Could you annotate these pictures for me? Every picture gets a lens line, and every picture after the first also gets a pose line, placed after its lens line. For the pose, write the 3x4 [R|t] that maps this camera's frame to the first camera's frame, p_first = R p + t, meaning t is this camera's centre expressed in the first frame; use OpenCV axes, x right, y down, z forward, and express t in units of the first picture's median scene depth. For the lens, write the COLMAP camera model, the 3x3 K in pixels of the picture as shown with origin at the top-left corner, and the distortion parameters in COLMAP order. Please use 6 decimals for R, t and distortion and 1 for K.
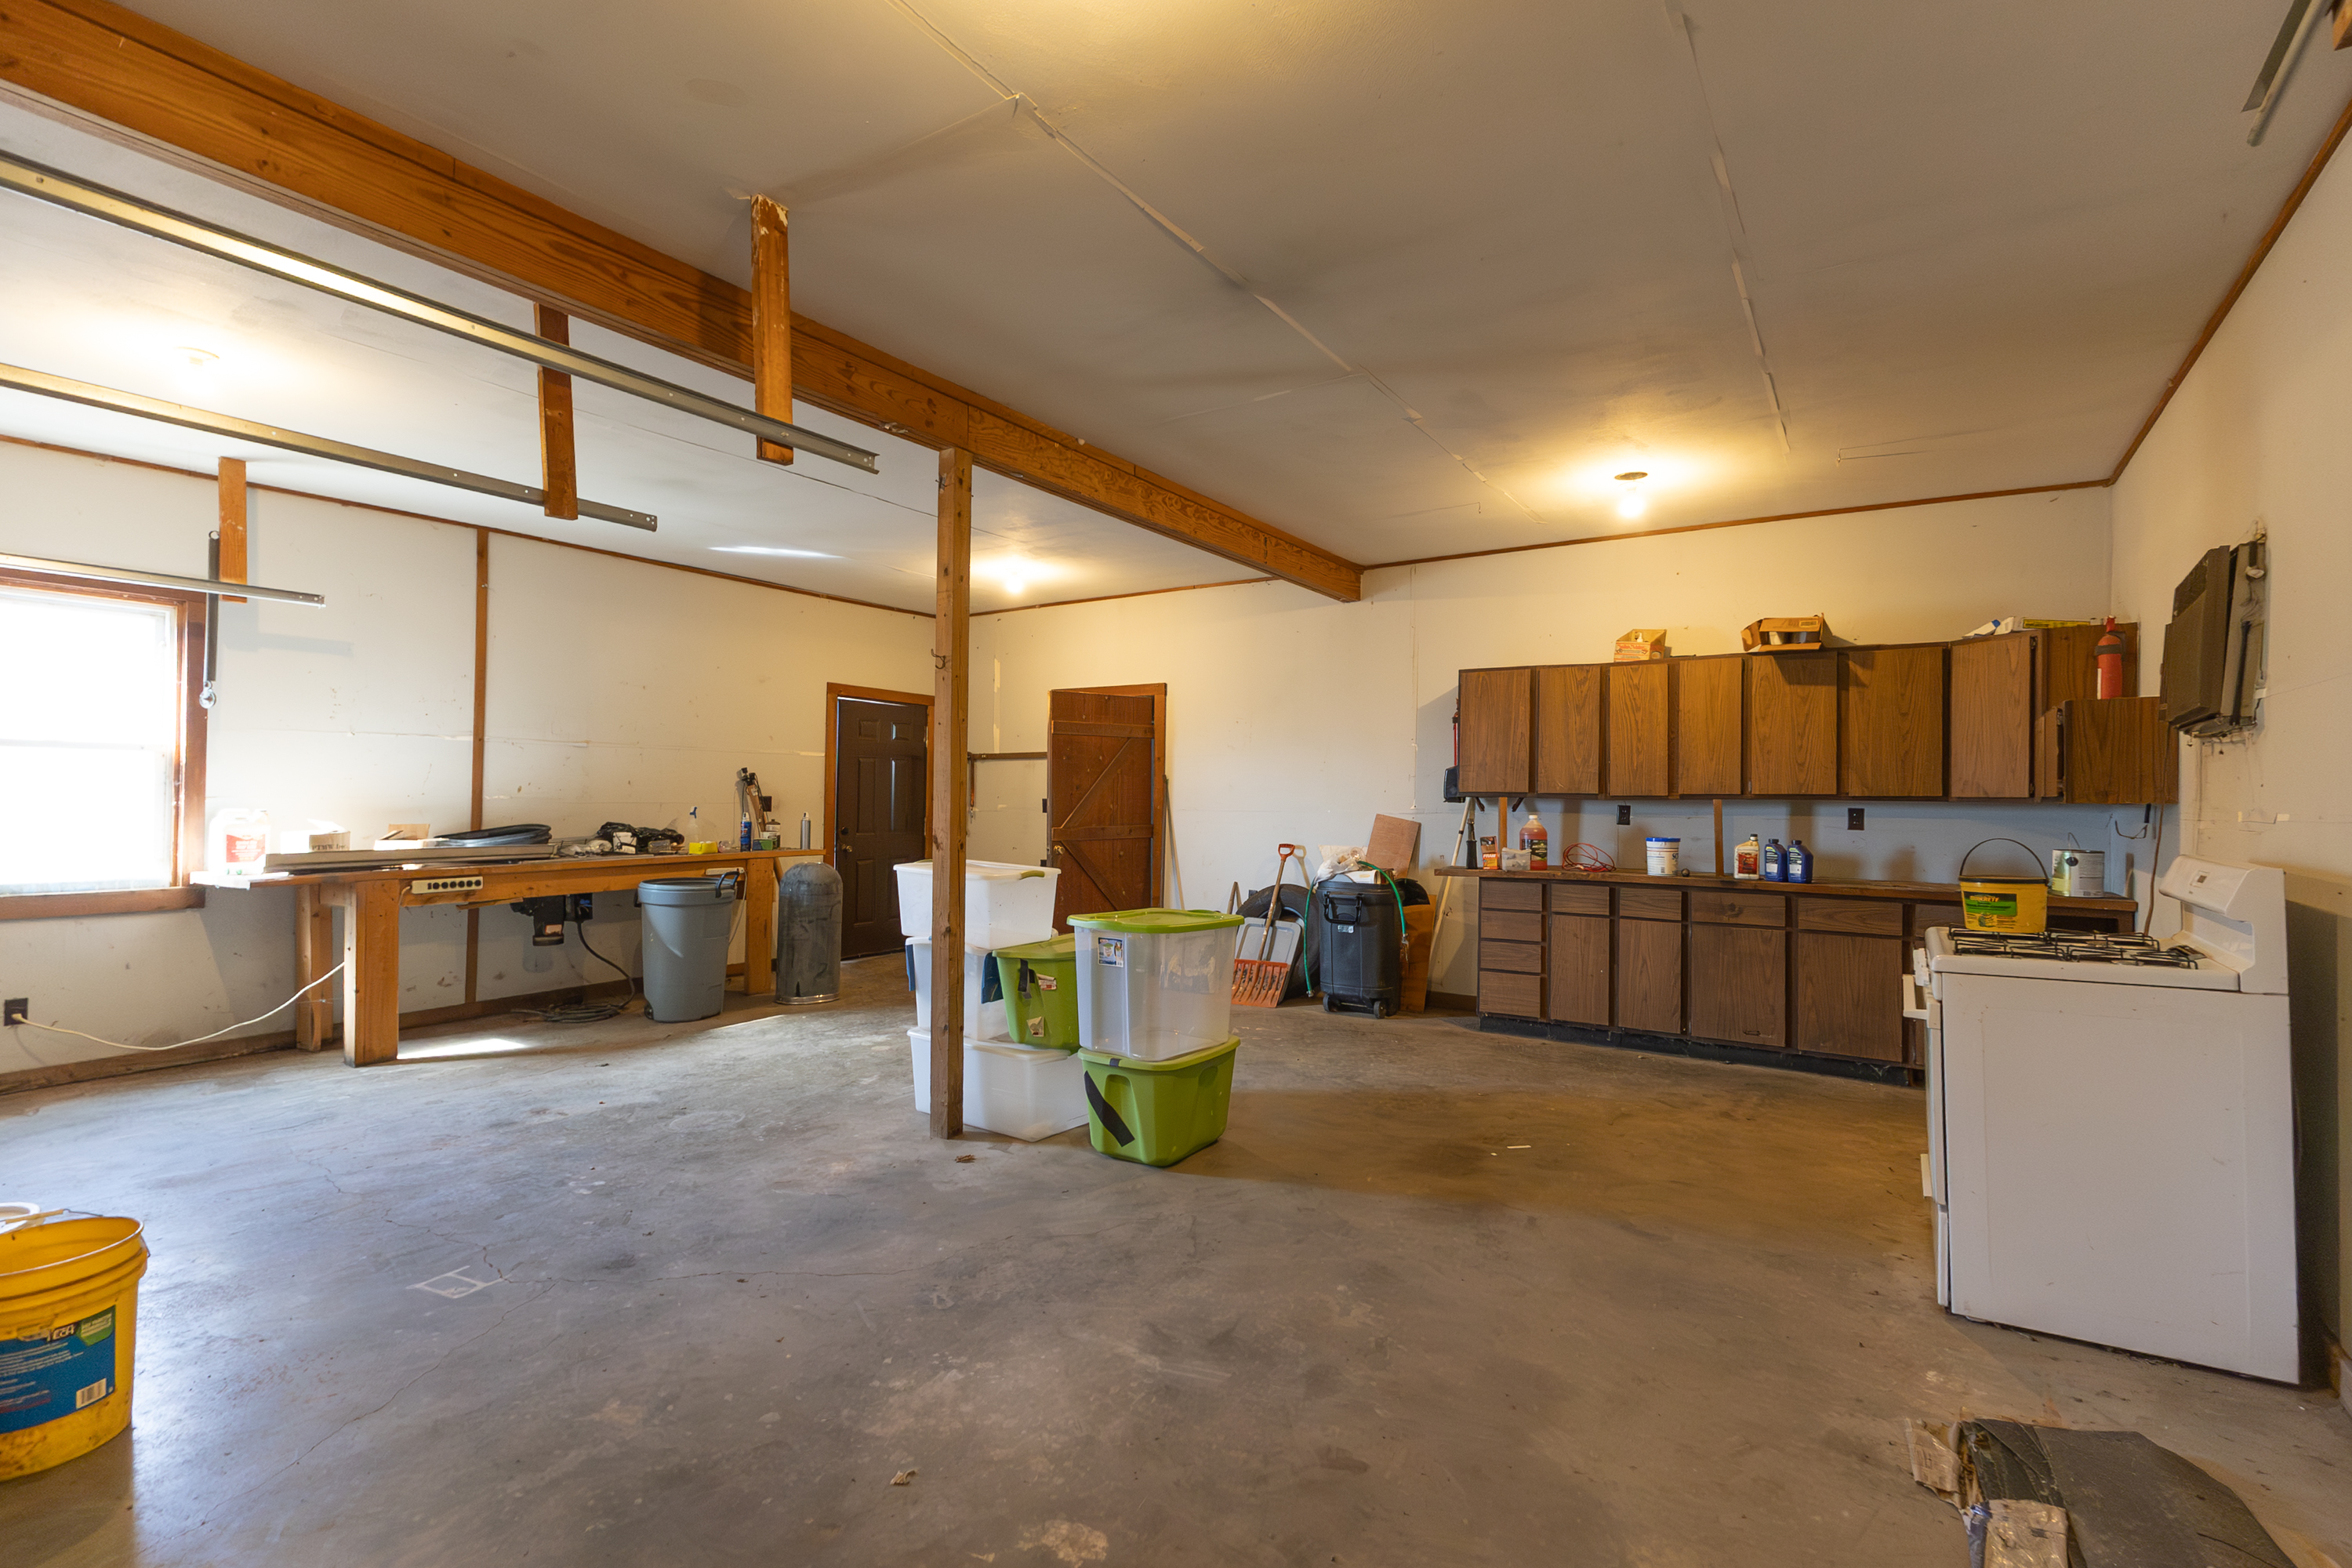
lens RADIAL K [[1086.3, 0, 1176.0], [0, 1086.3, 784.0], [0, 0, 1]] dist [0.030024, 0.000313]
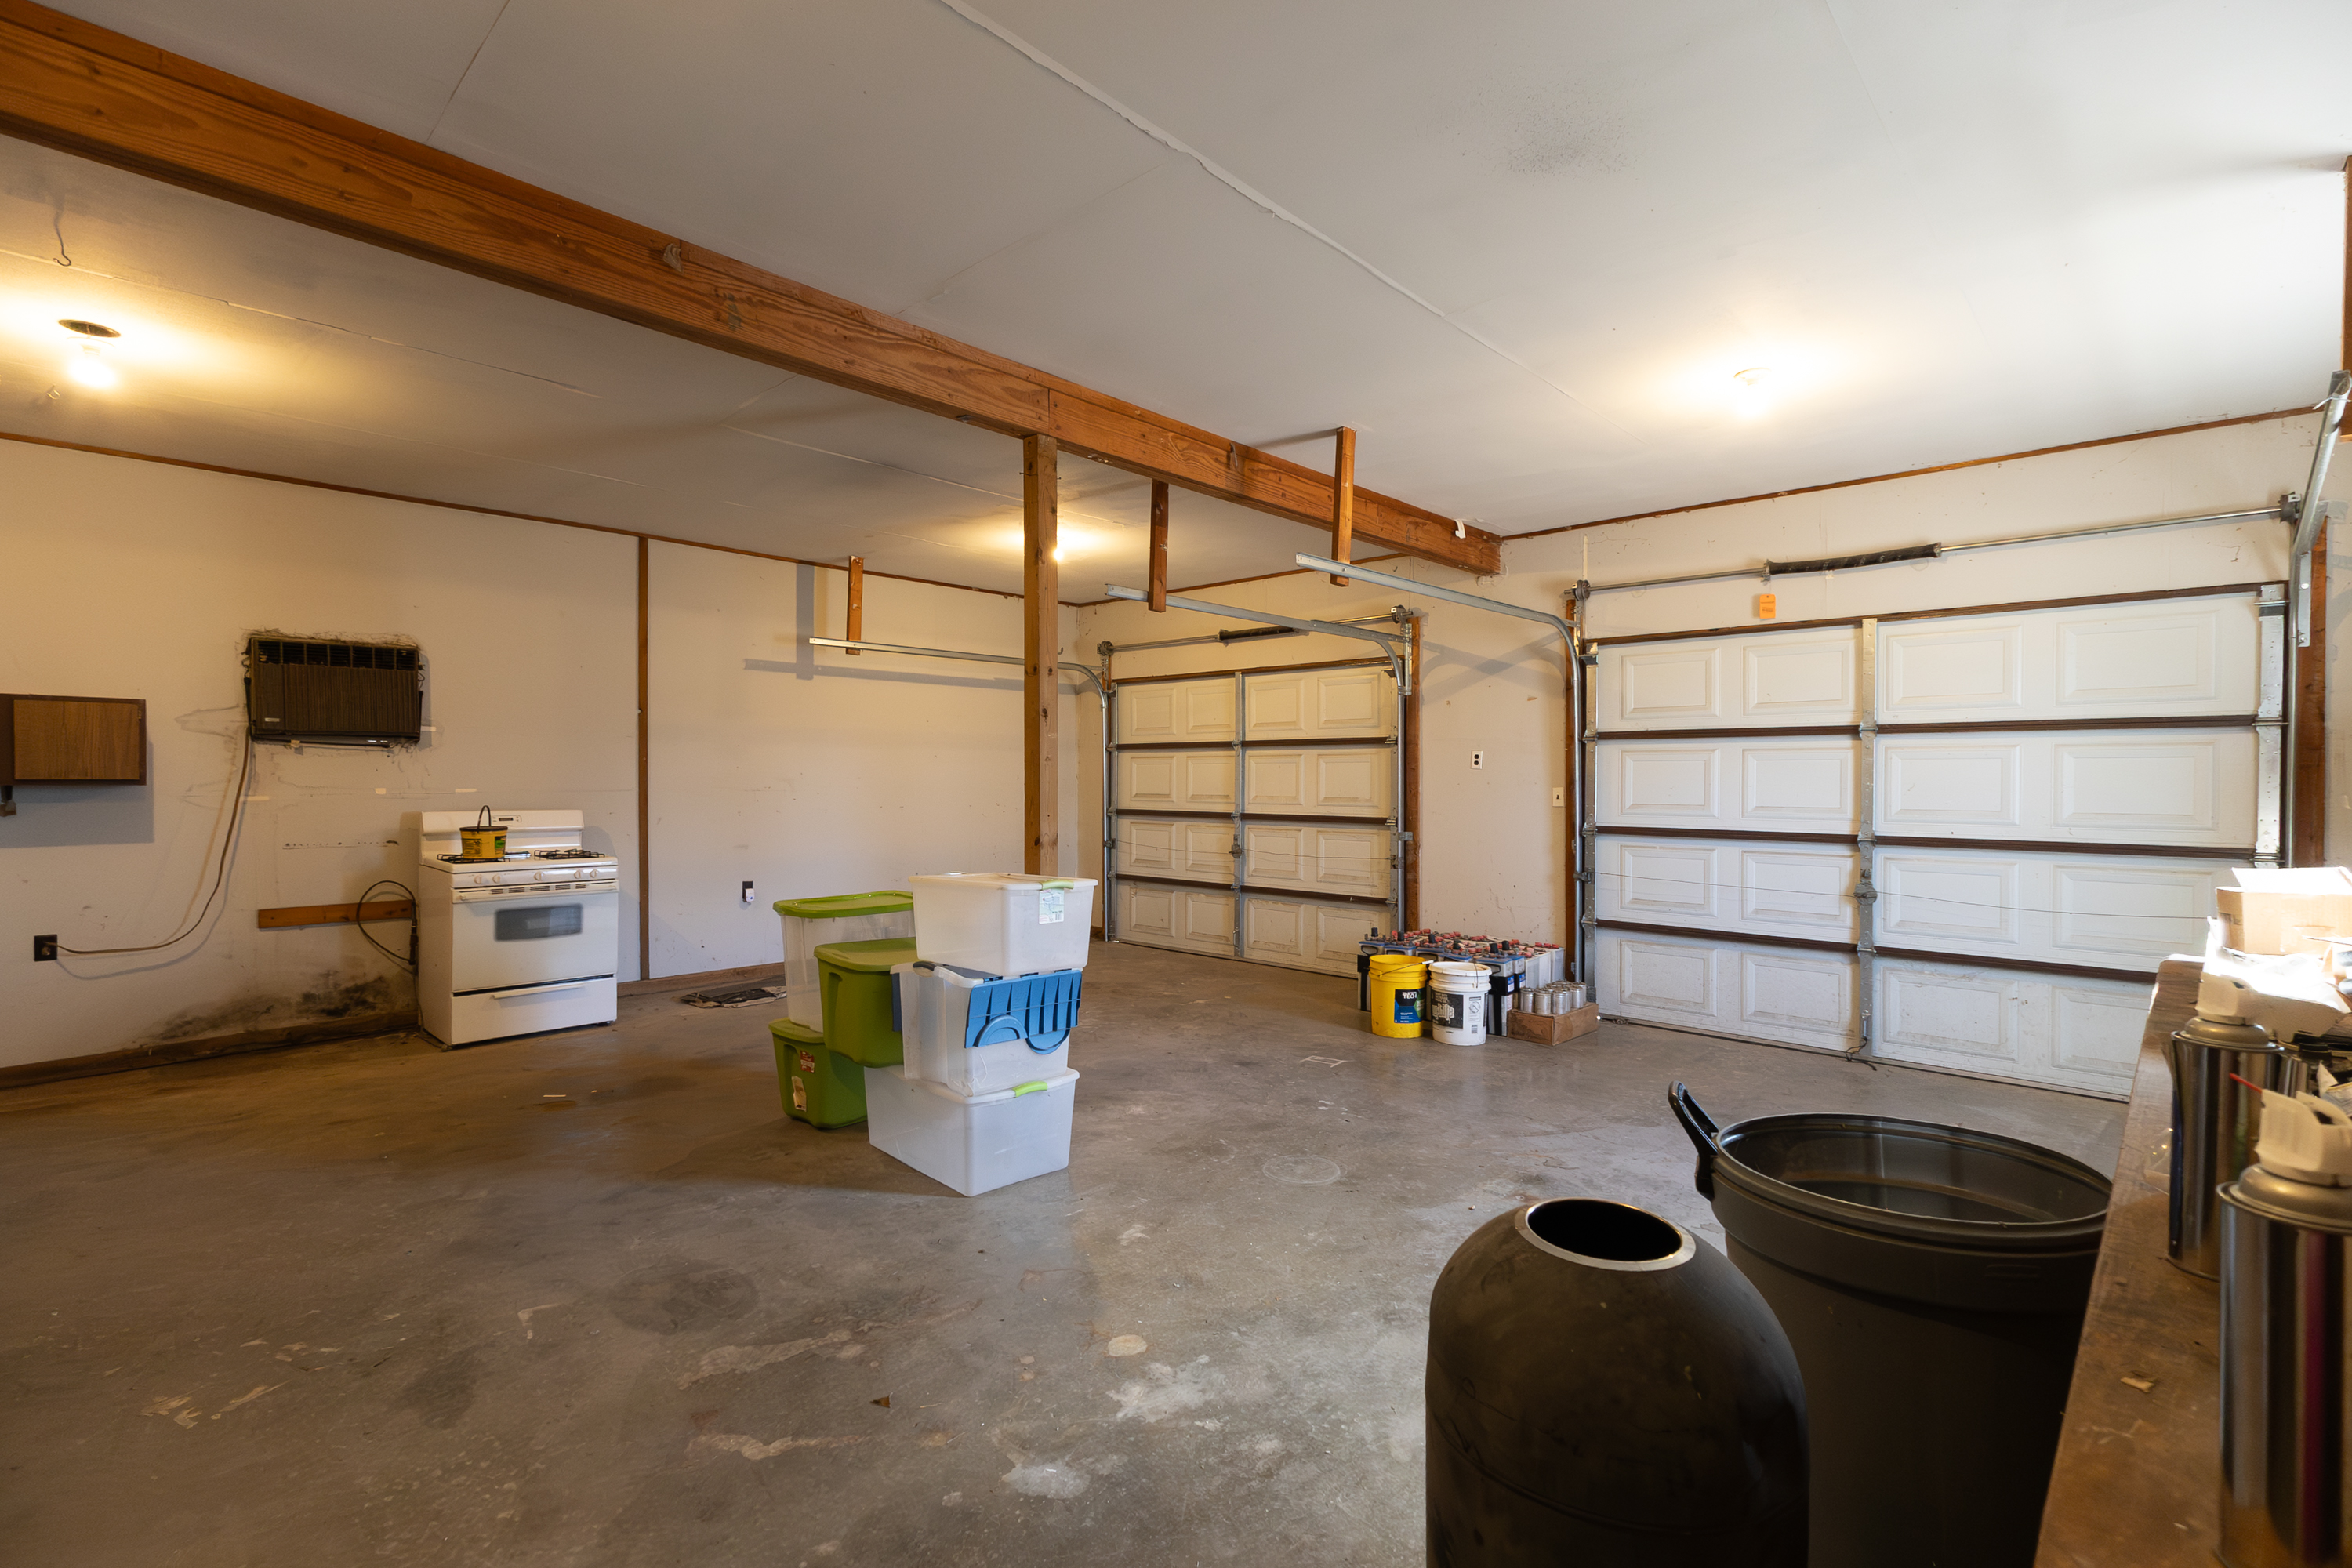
lens RADIAL K [[1086.3, 0, 1176.0], [0, 1086.3, 784.0], [0, 0, 1]] dist [0.030024, 0.000313]
pose [[-0.986090, -0.009637, 0.165930, -0.508719], [-0.010837, 0.999921, -0.006326, 0.009399], [-0.165856, -0.008036, -0.986117, 2.023035]]
